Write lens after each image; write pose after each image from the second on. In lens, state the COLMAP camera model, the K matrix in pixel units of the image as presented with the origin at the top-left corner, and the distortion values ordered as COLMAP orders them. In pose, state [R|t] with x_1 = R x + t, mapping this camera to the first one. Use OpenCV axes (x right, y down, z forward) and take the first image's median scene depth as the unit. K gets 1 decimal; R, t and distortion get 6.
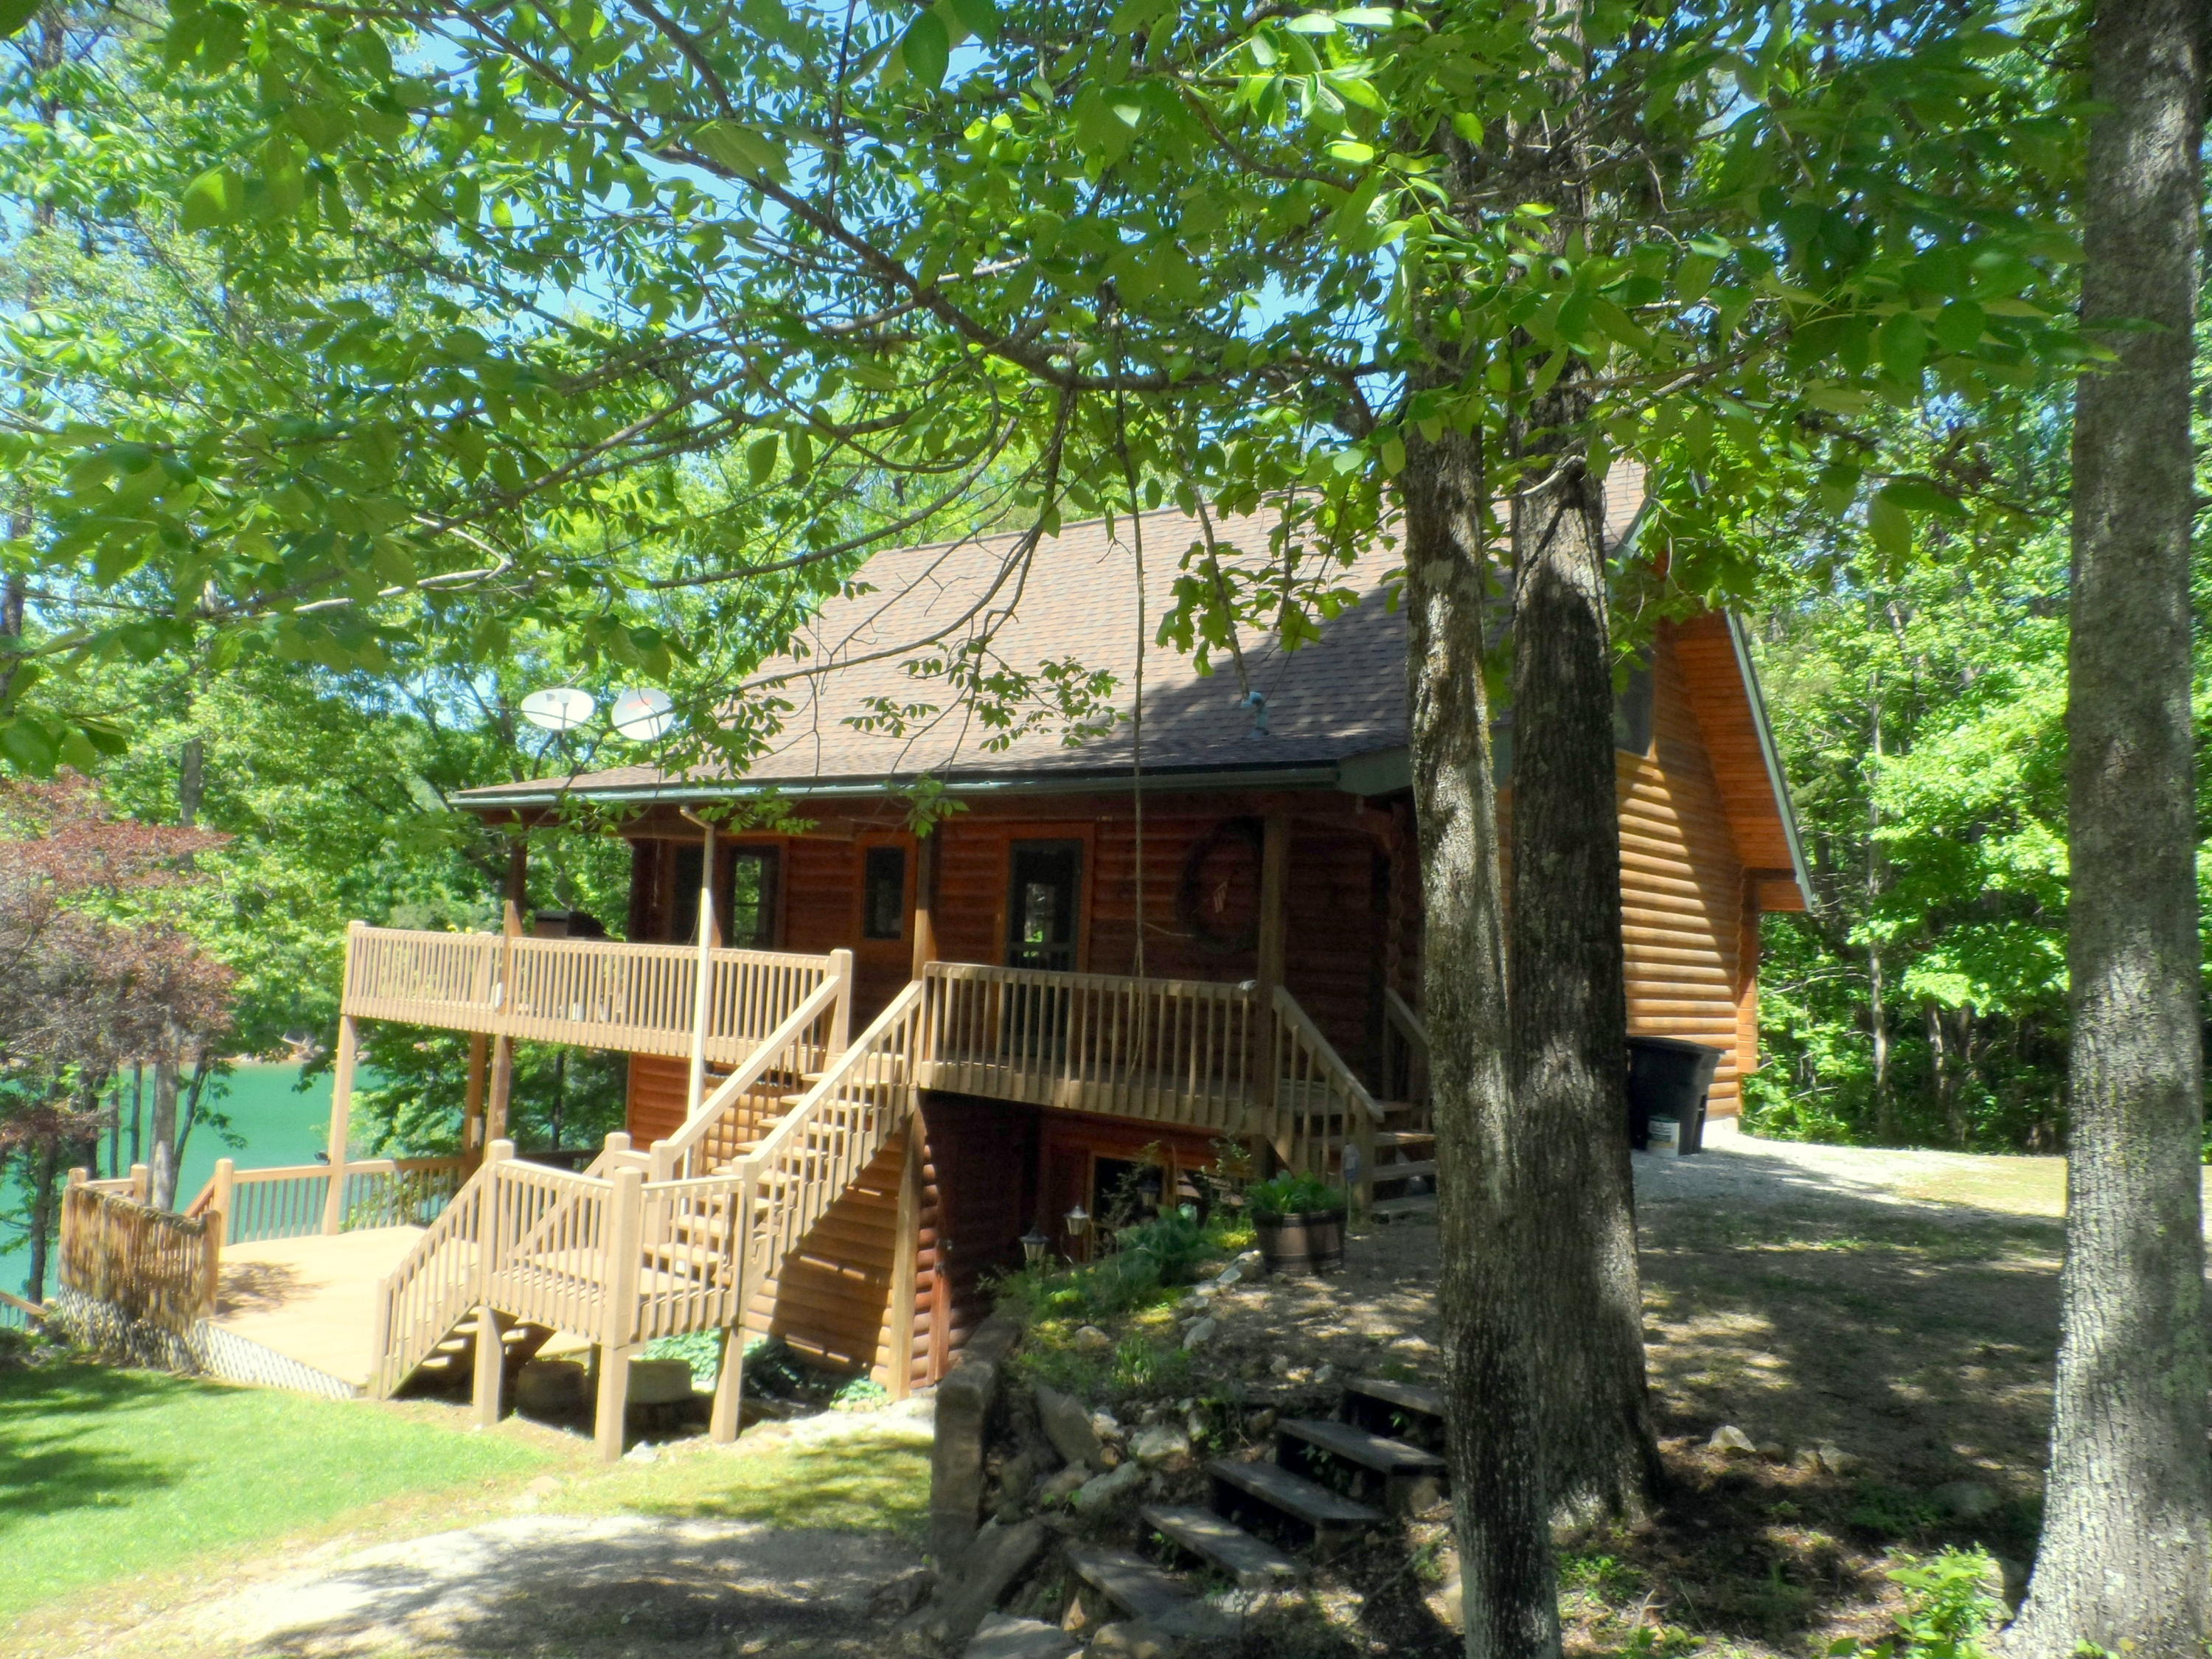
lens RADIAL K [[1667.0, 0, 1099.3], [0, 1667.0, 822.9], [0, 0, 1]] dist [-0.008997, -0.004356]
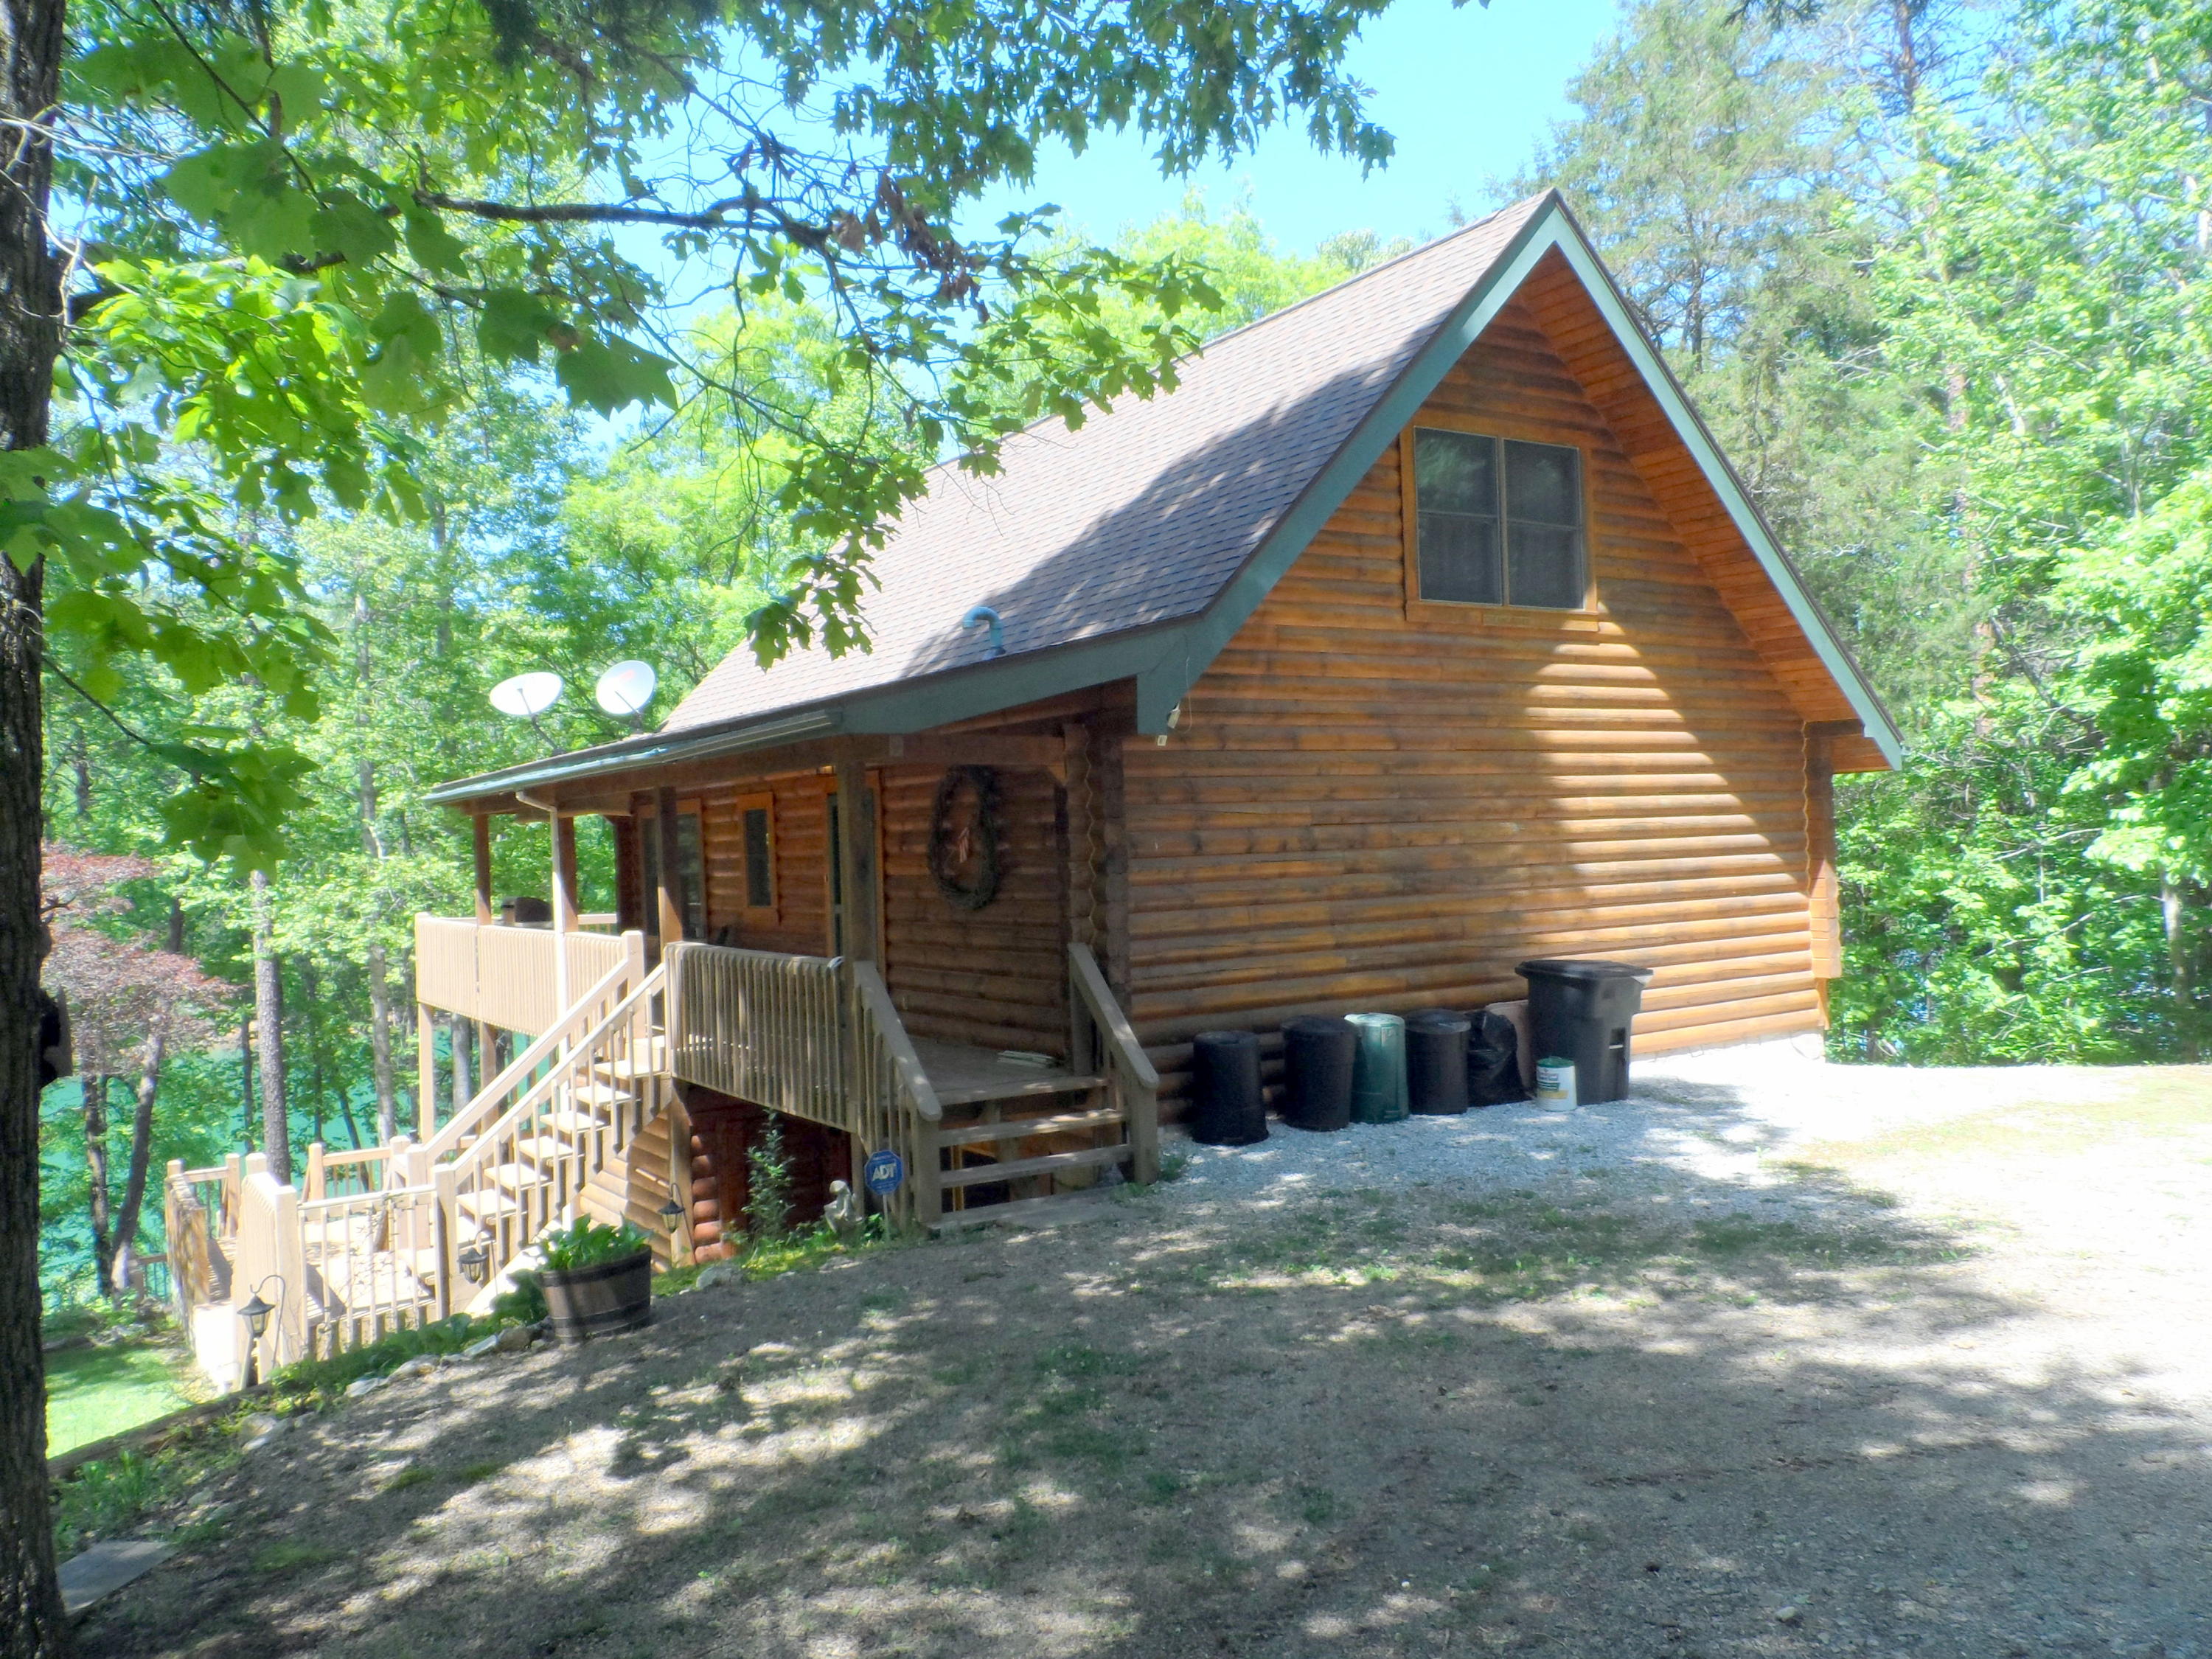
lens RADIAL K [[1667.0, 0, 1099.3], [0, 1667.0, 822.9], [0, 0, 1]] dist [-0.008997, -0.004356]
pose [[0.946624, -0.090040, -0.309509, 0.342289], [0.110288, 0.992715, 0.048521, -0.001602], [0.302885, -0.080067, 0.949658, 0.152223]]
